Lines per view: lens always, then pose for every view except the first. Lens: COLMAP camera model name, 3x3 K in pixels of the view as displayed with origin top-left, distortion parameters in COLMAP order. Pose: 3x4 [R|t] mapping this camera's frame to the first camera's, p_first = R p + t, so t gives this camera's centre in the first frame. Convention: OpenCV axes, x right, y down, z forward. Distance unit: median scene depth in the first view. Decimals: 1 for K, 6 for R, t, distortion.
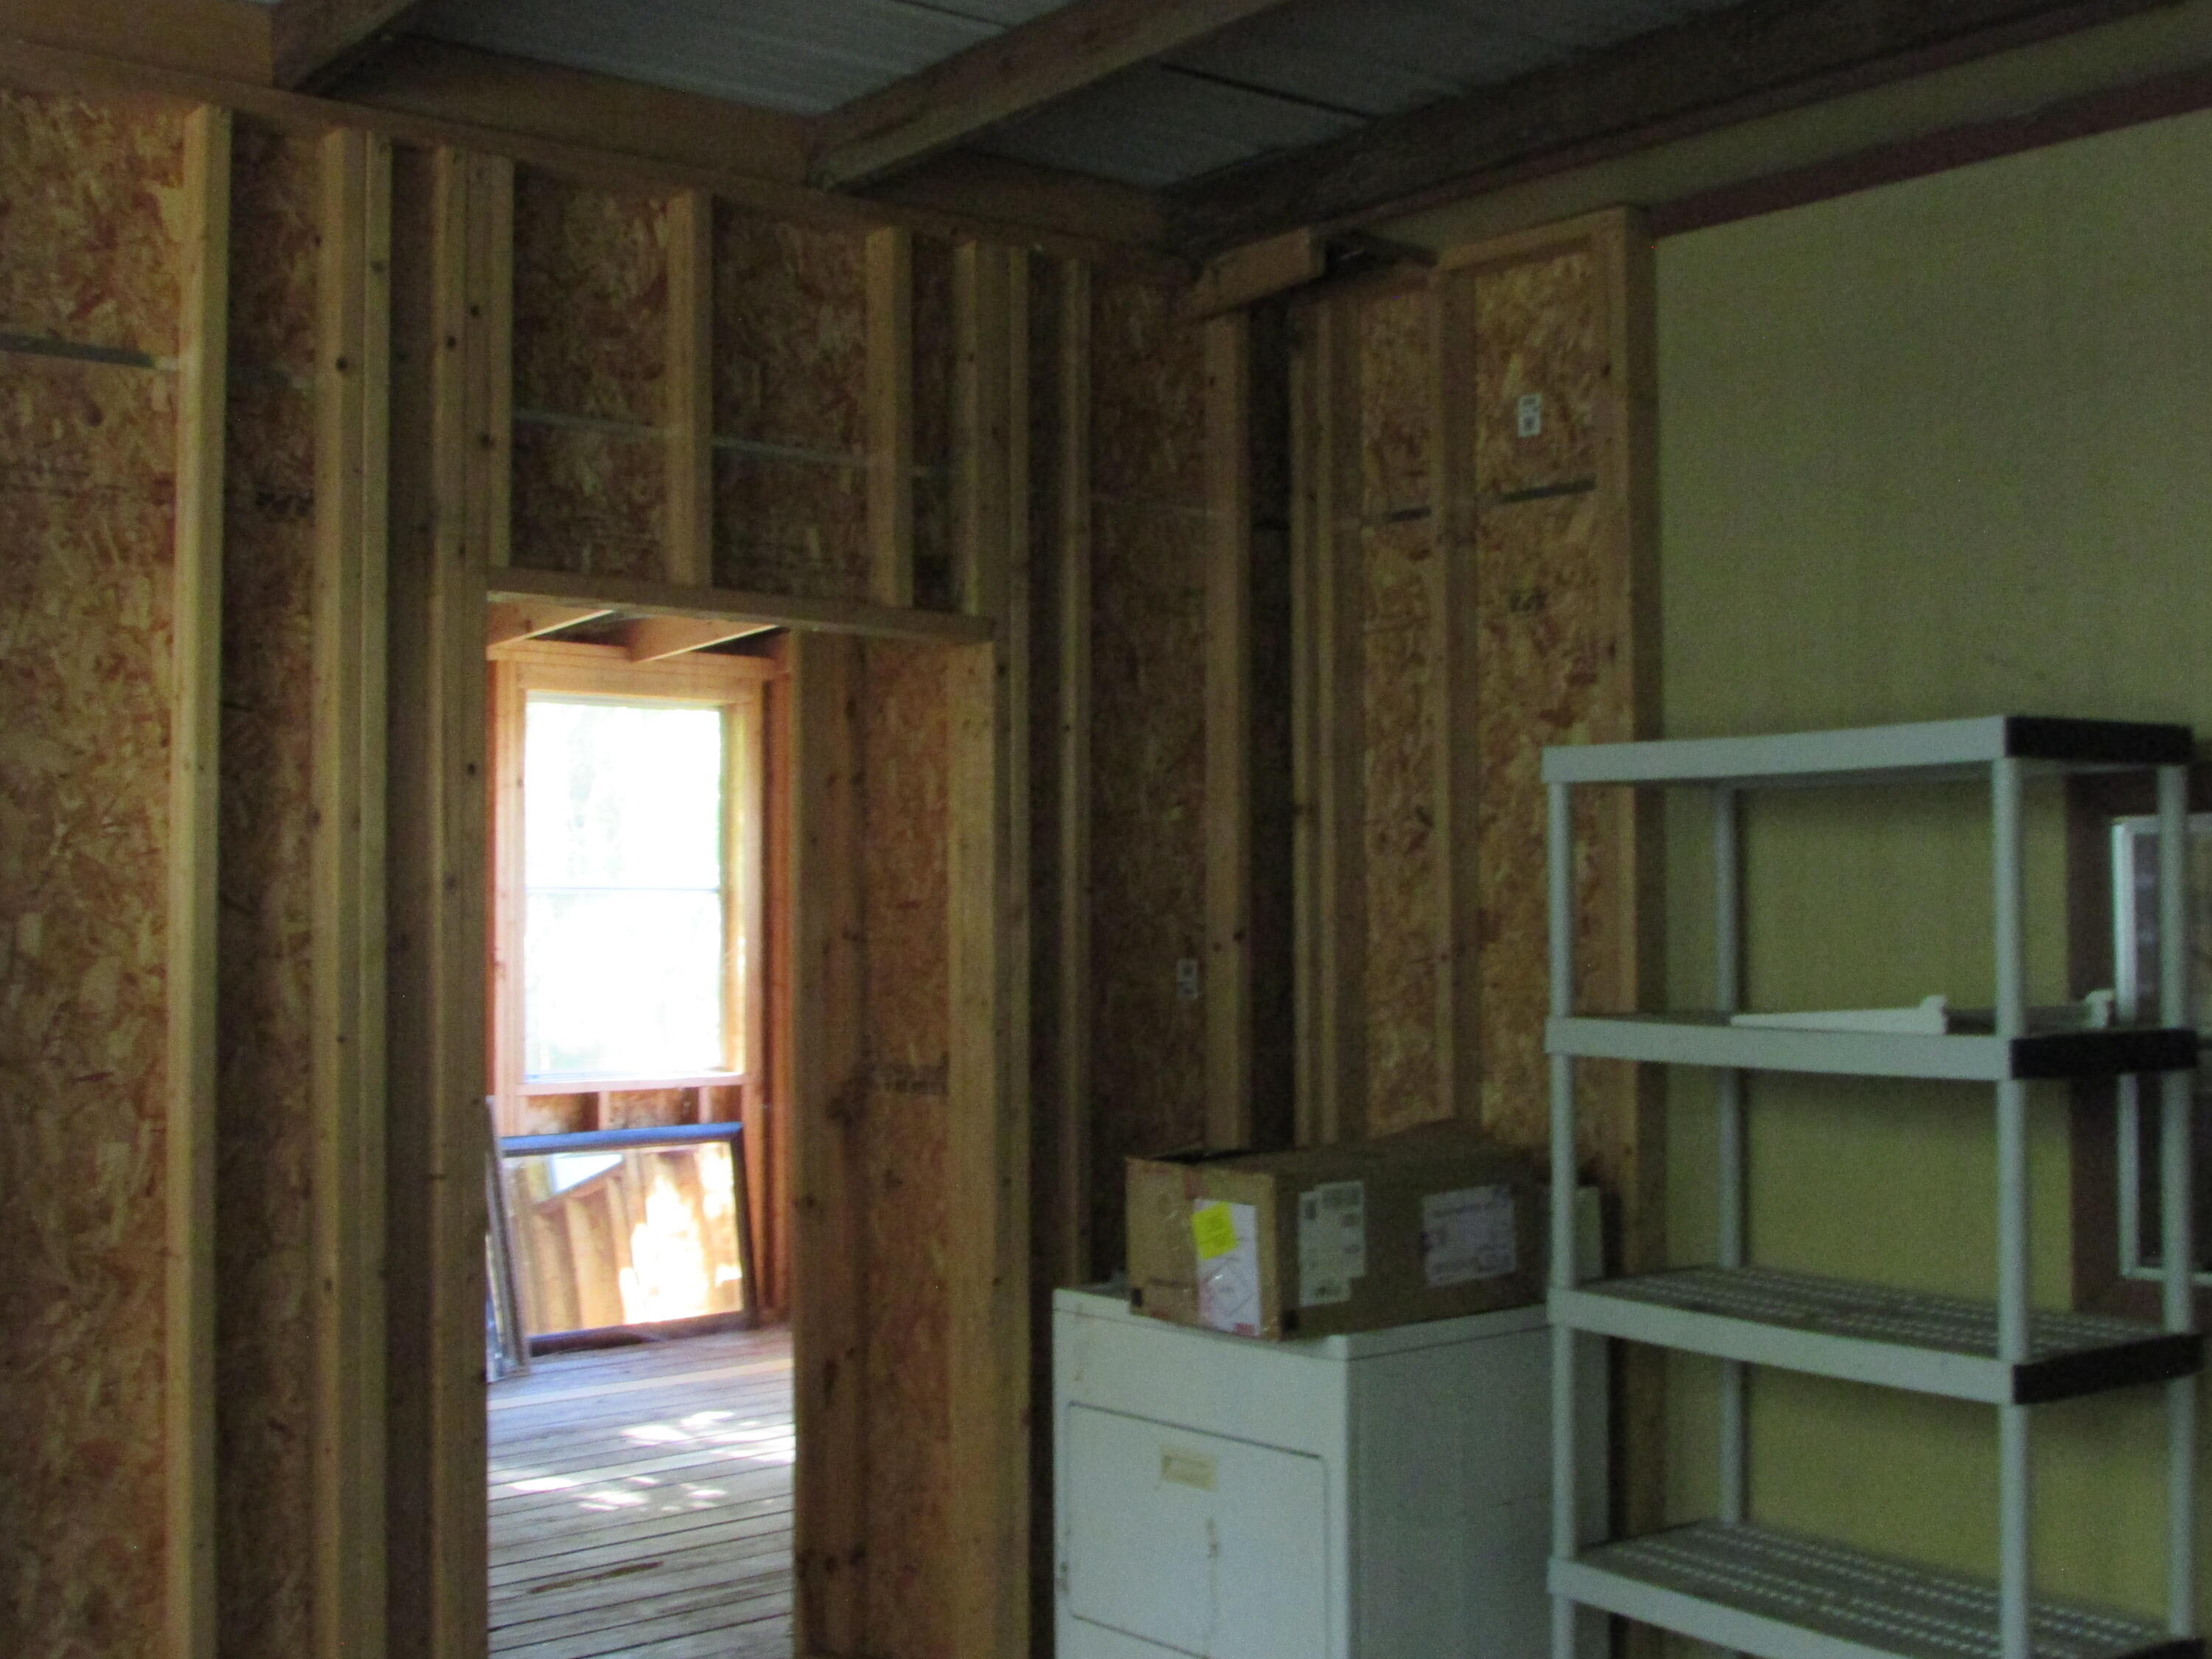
lens RADIAL K [[2475.9, 0, 1106.8], [0, 2475.9, 832.2], [0, 0, 1]] dist [-0.106092, 0.049055]
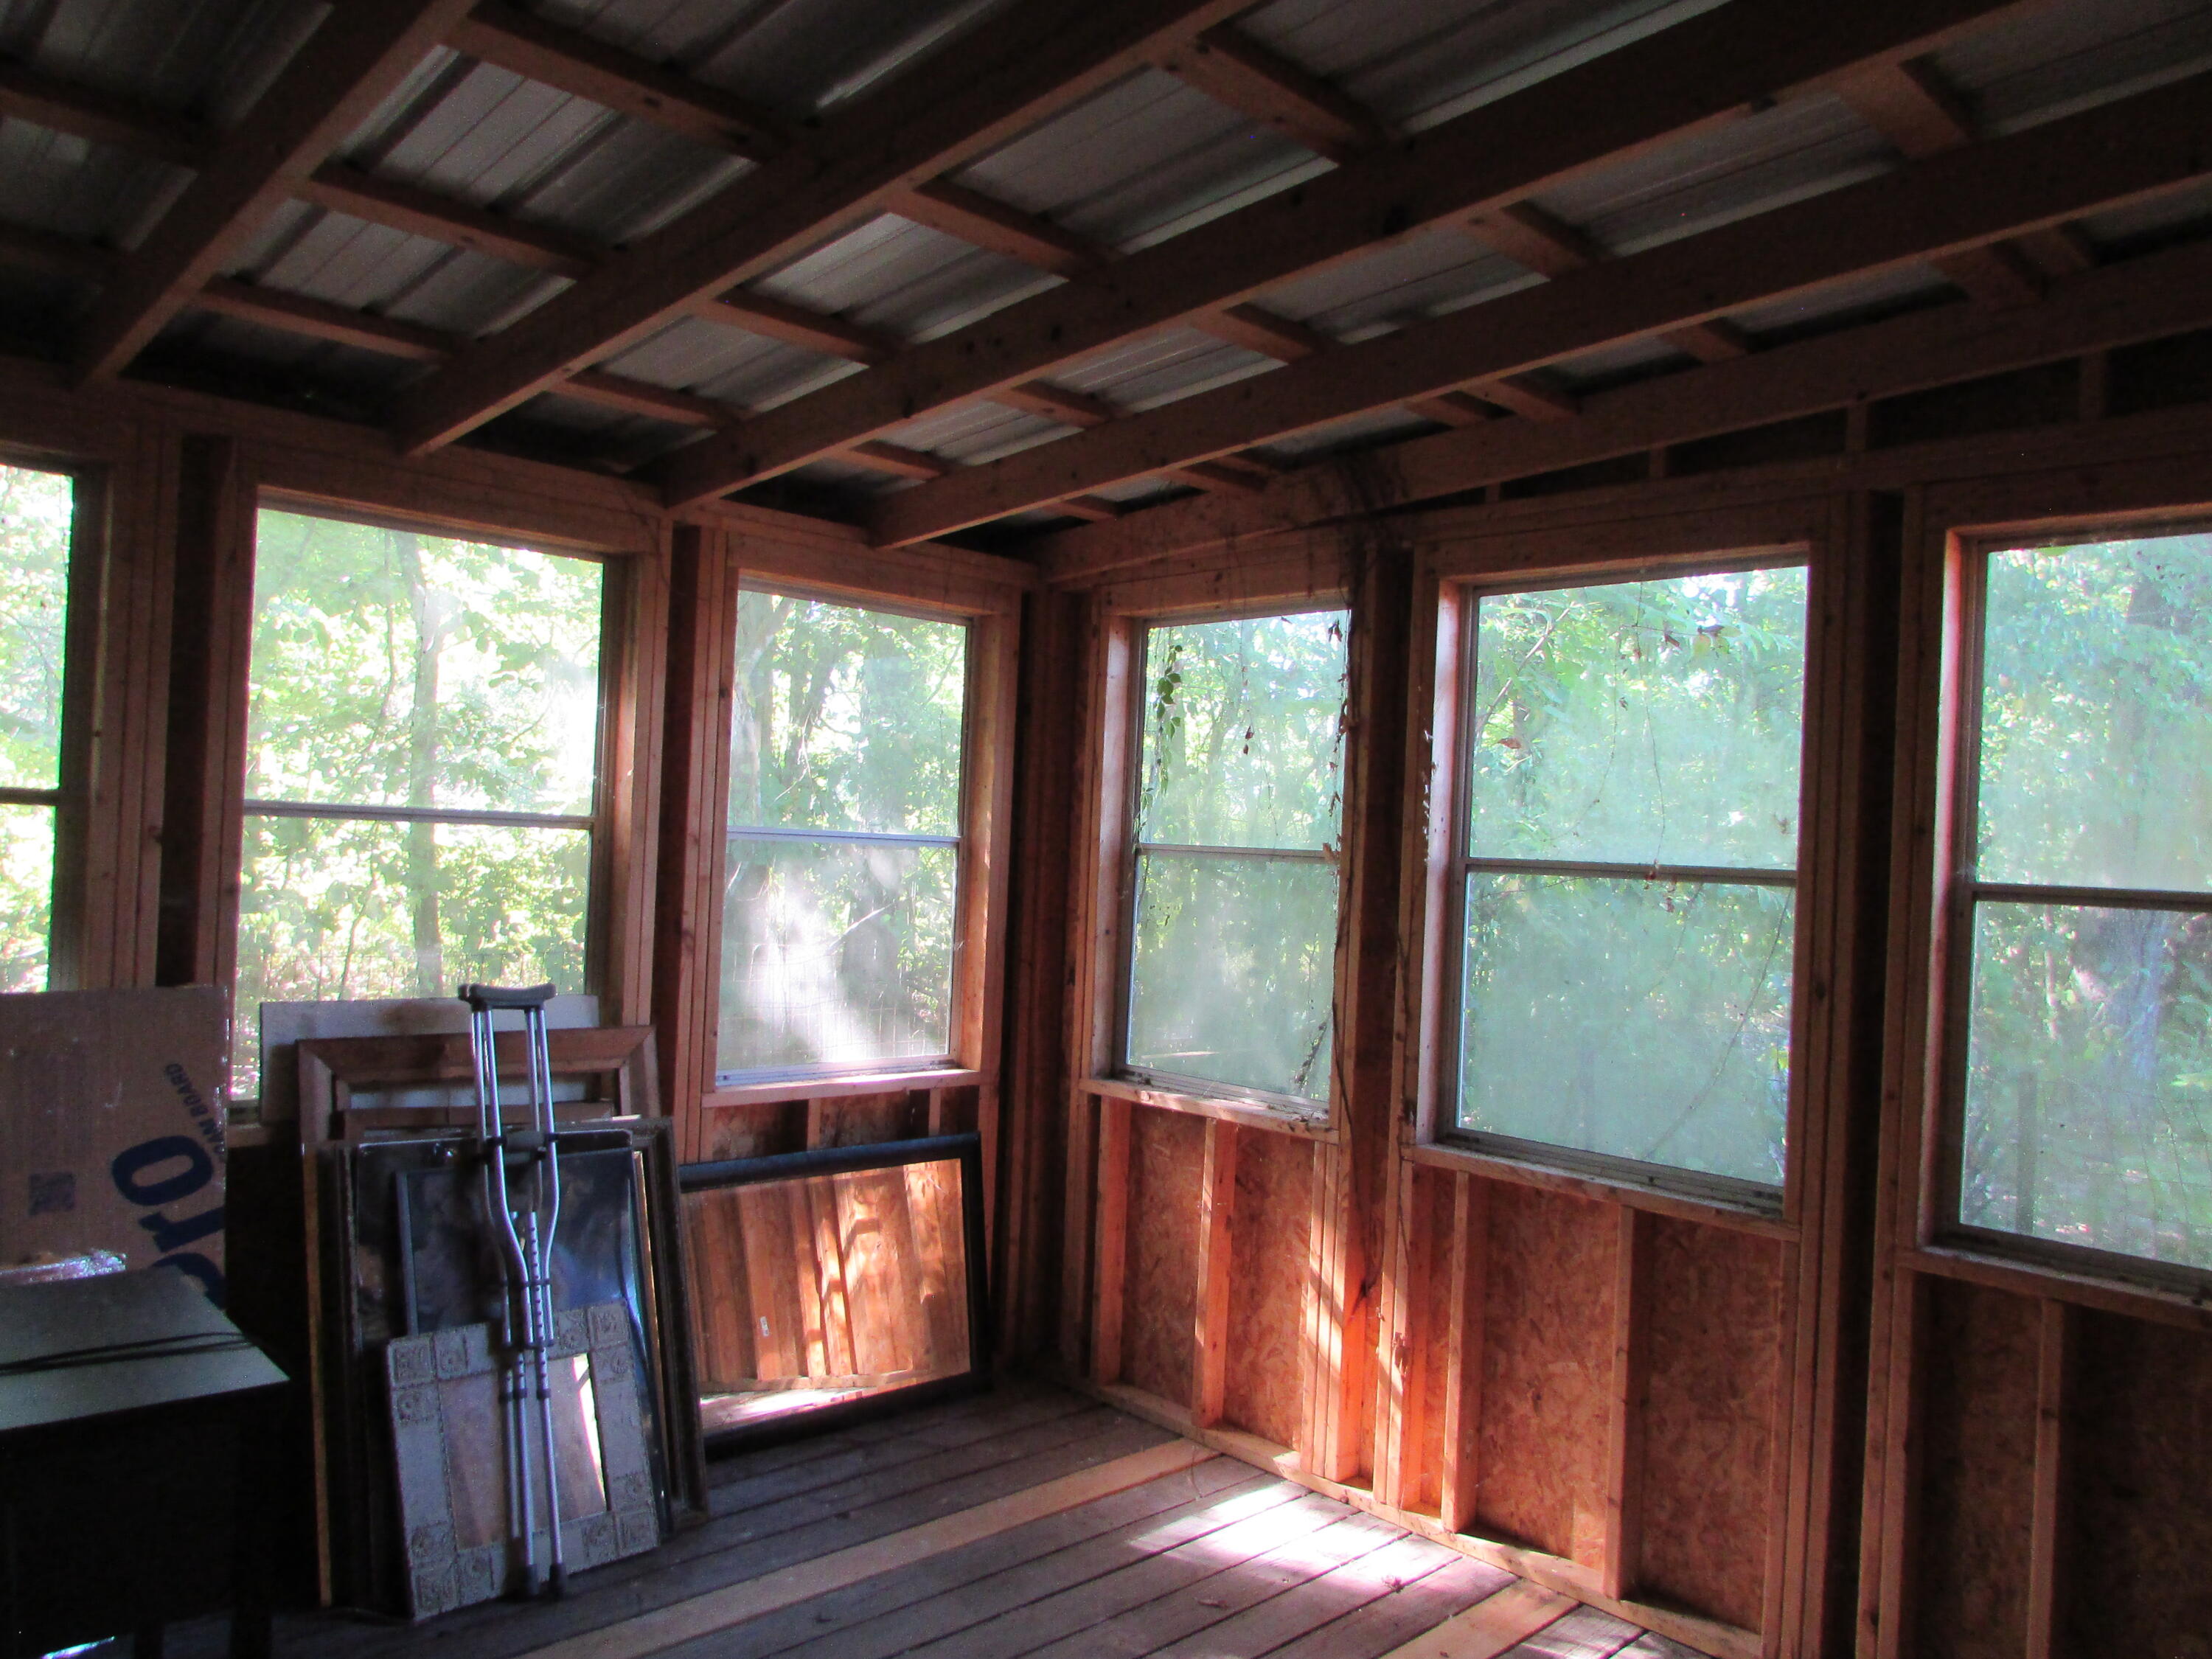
lens RADIAL K [[1556.7, 0, 1109.0], [0, 1556.7, 827.1], [0, 0, 1]] dist [-0.023509, 0.004610]
pose [[0.997725, 0.050462, 0.044705, -0.208610], [-0.051536, 0.998401, 0.023215, 0.005805], [-0.043462, -0.025466, 0.998730, 0.772711]]
